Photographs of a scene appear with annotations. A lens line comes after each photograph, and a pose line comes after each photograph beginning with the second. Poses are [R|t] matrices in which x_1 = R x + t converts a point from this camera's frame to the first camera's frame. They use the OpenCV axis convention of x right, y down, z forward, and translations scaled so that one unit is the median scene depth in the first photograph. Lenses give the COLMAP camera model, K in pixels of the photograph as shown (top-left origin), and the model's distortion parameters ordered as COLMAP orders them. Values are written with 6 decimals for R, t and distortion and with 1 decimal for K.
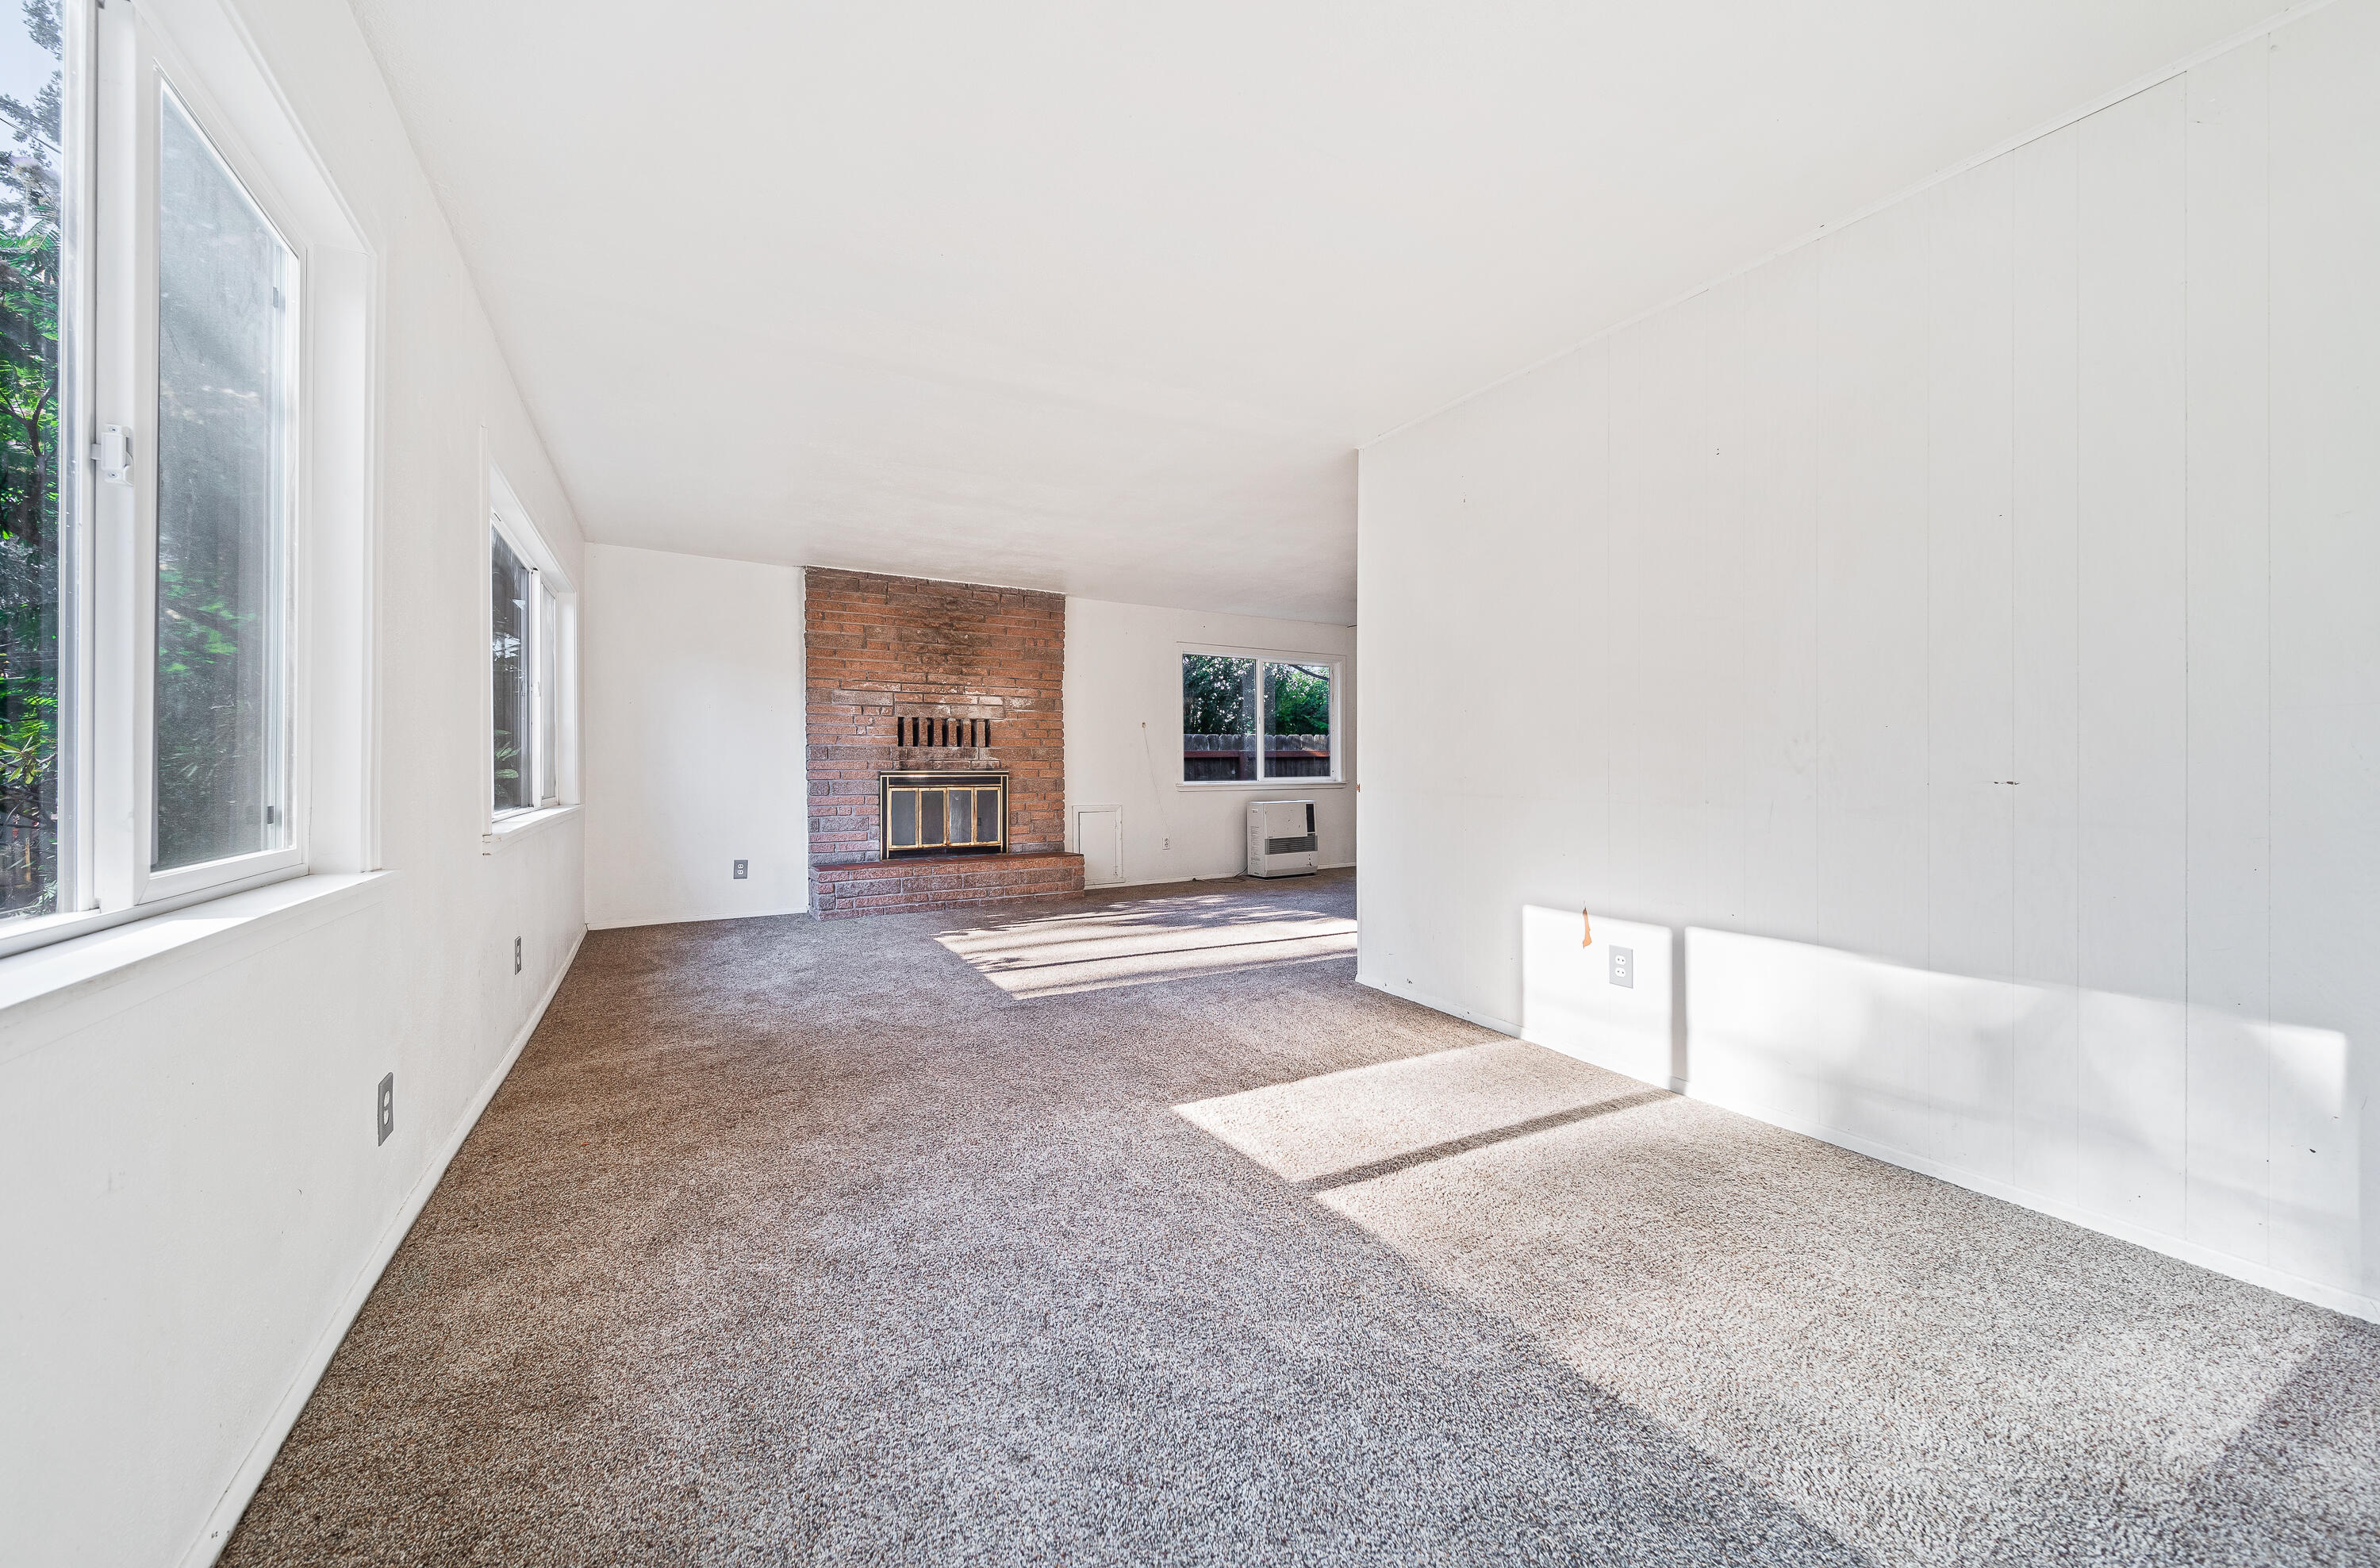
lens RADIAL K [[839.5, 0, 1194.2], [0, 839.5, 764.7], [0, 0, 1]] dist [0.000719, -0.000049]
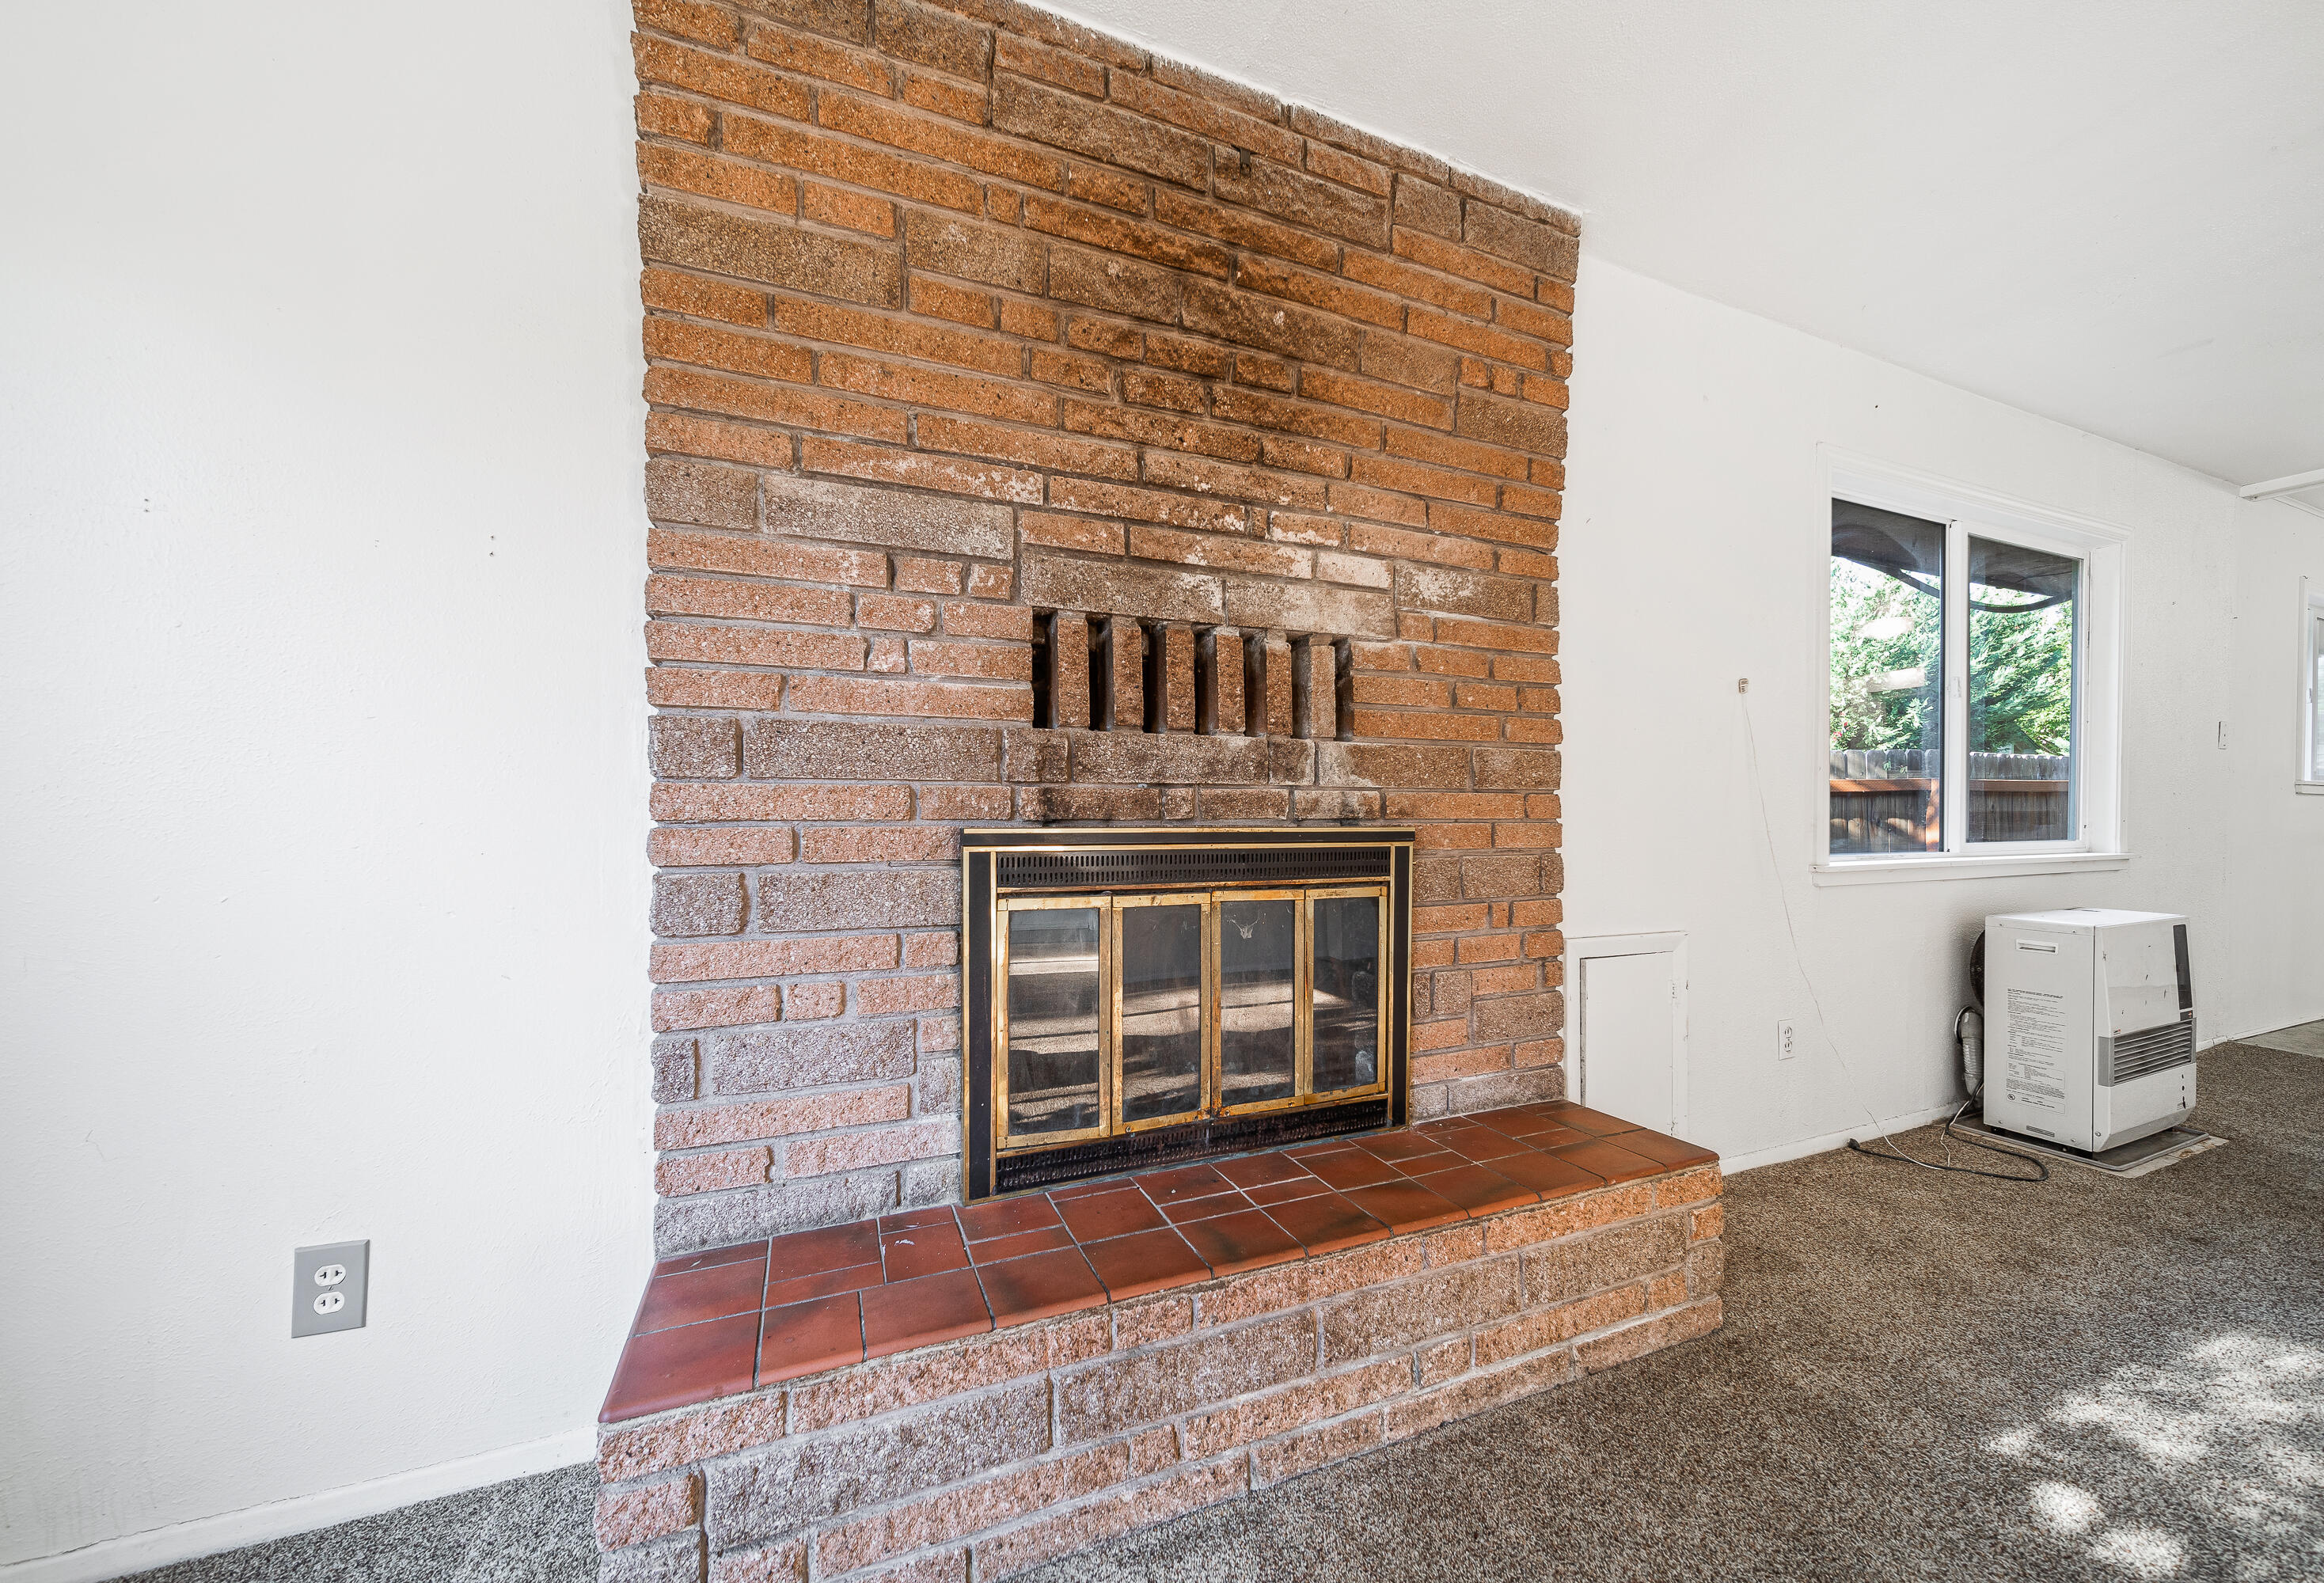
lens RADIAL K [[823.7, 0, 1155.0], [0, 823.7, 822.5], [0, 0, 1]] dist [-0.000647, 0.000057]
pose [[0.986409, 0.004036, -0.164258, -0.266855], [-0.002238, 0.999936, 0.011126, 0.003194], [0.164292, -0.010607, 0.986355, 0.737168]]
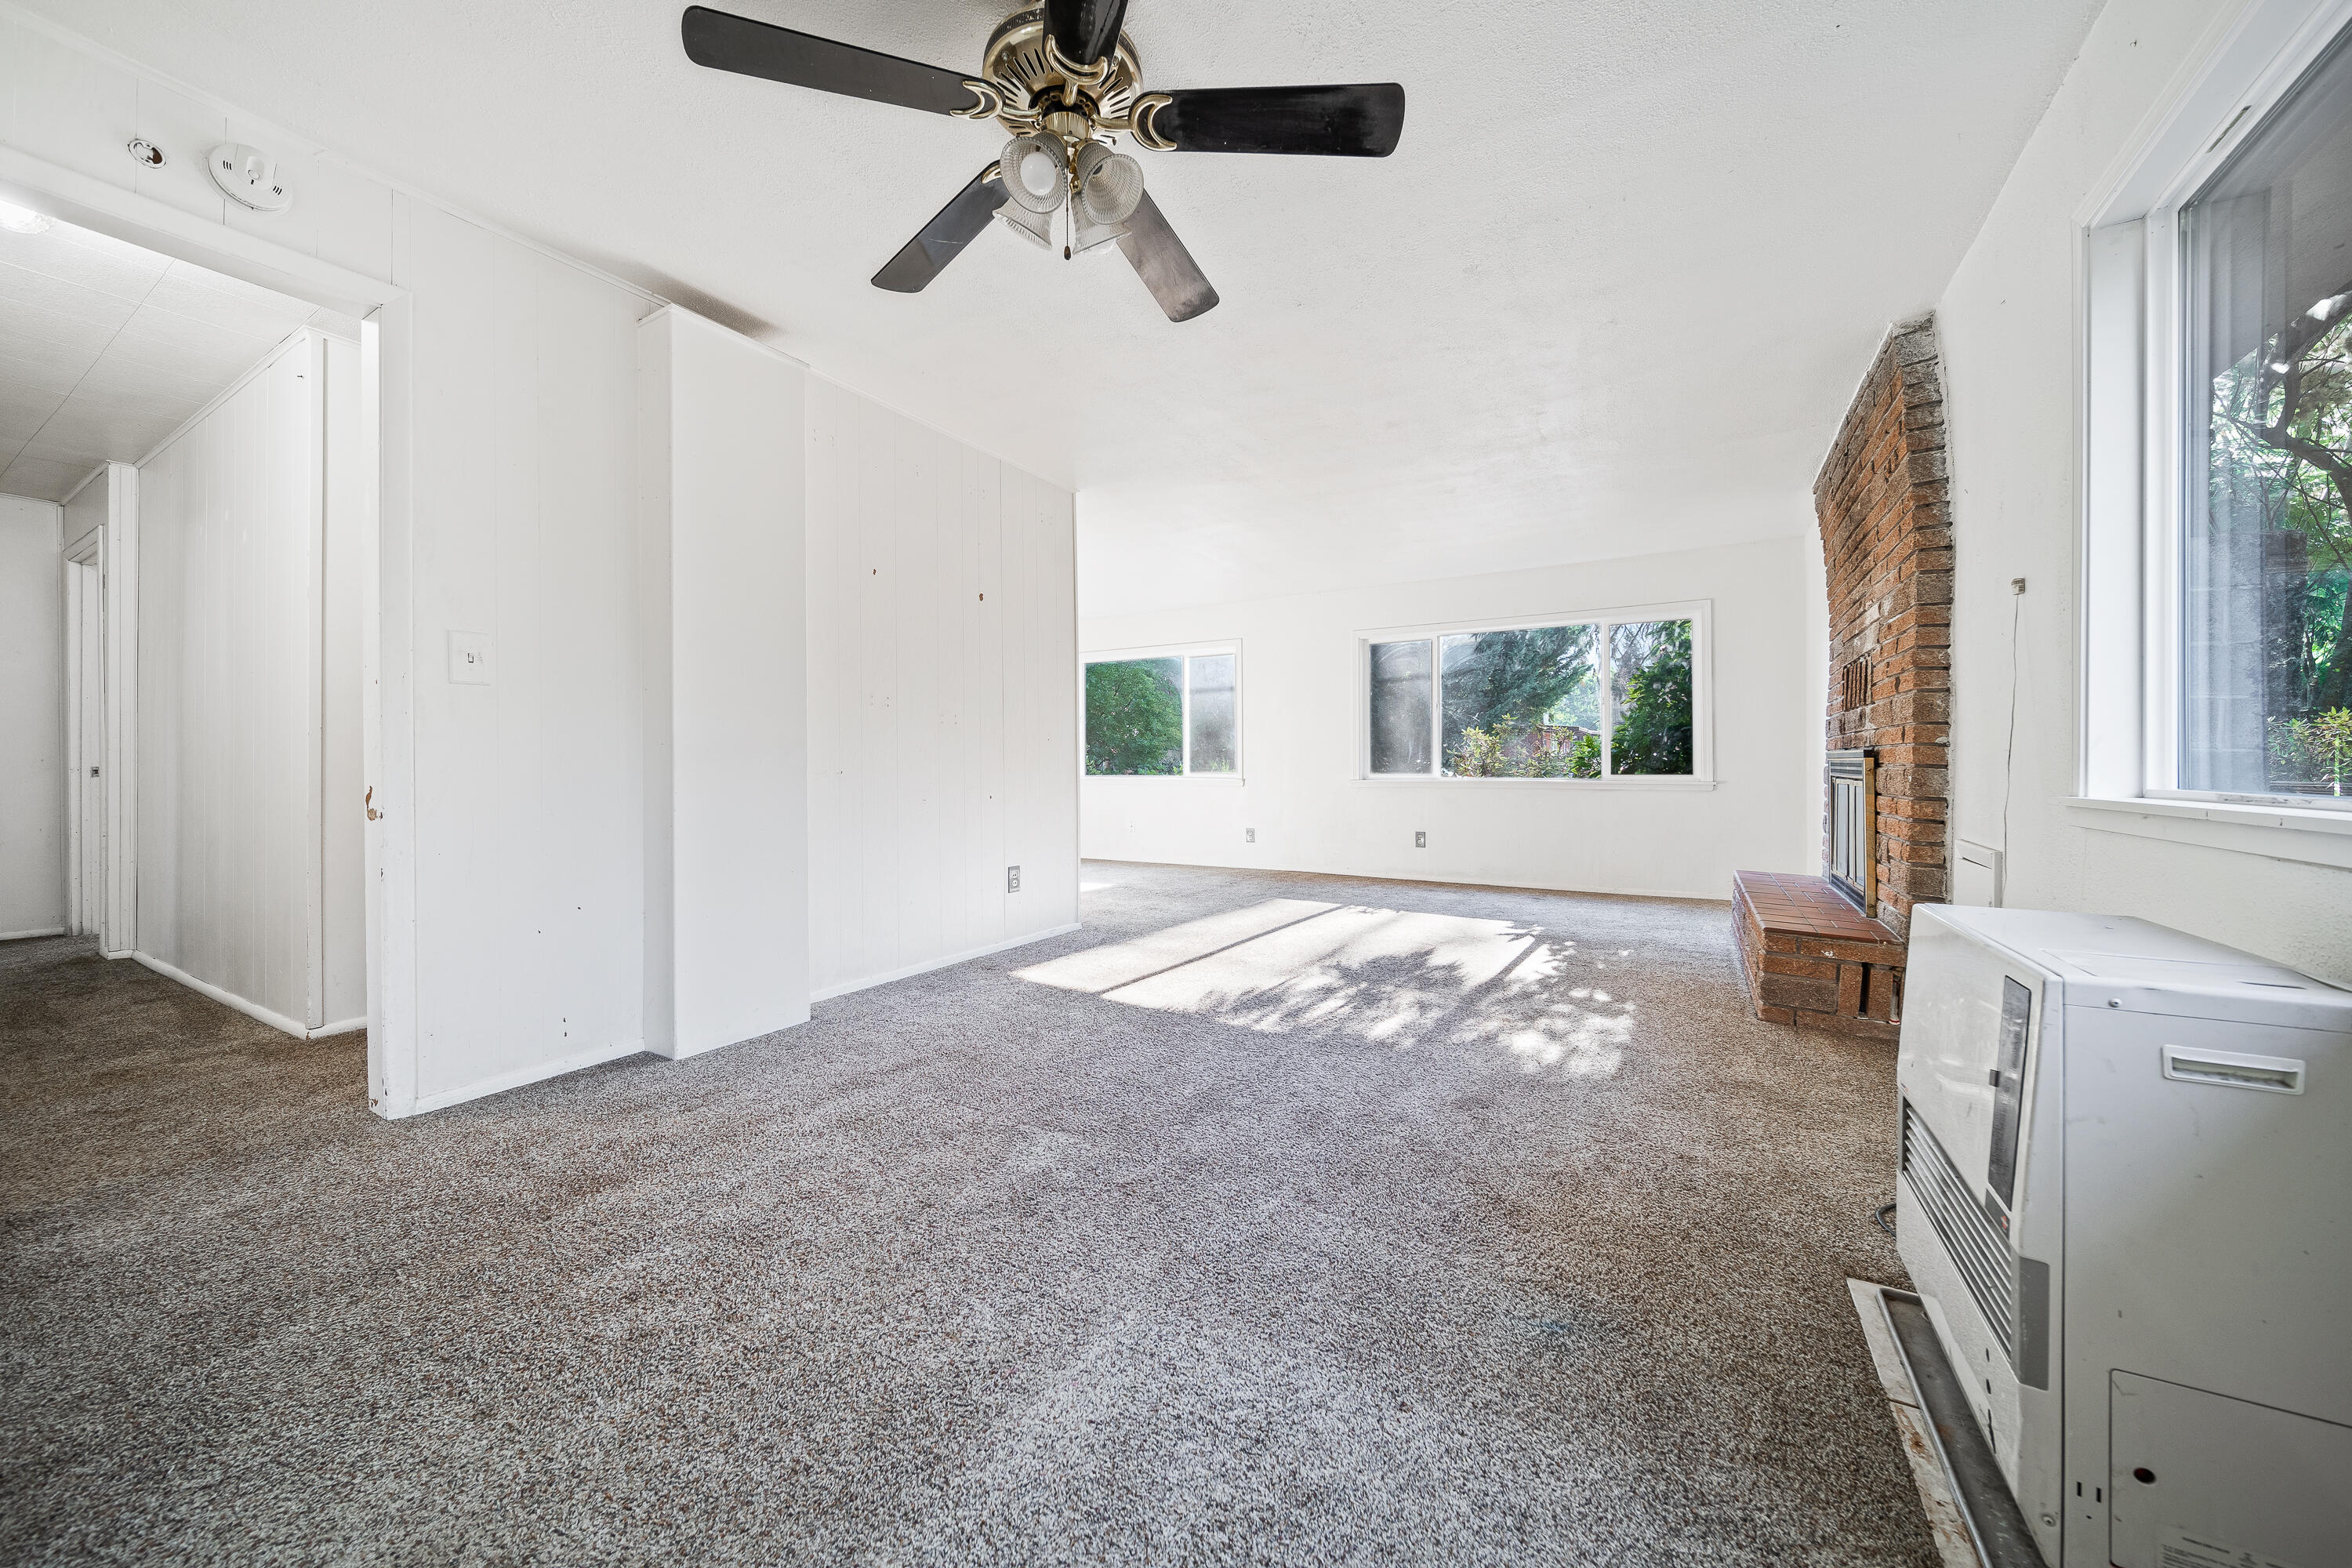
lens RADIAL K [[837.9, 0, 1171.7], [0, 837.9, 761.6], [0, 0, 1]] dist [0.000033, 0.000001]
pose [[-0.887160, -0.000137, -0.461462, 0.378676], [0.000528, 0.999999, -0.001312, 0.015544], [0.461462, -0.001408, -0.887159, 1.286979]]
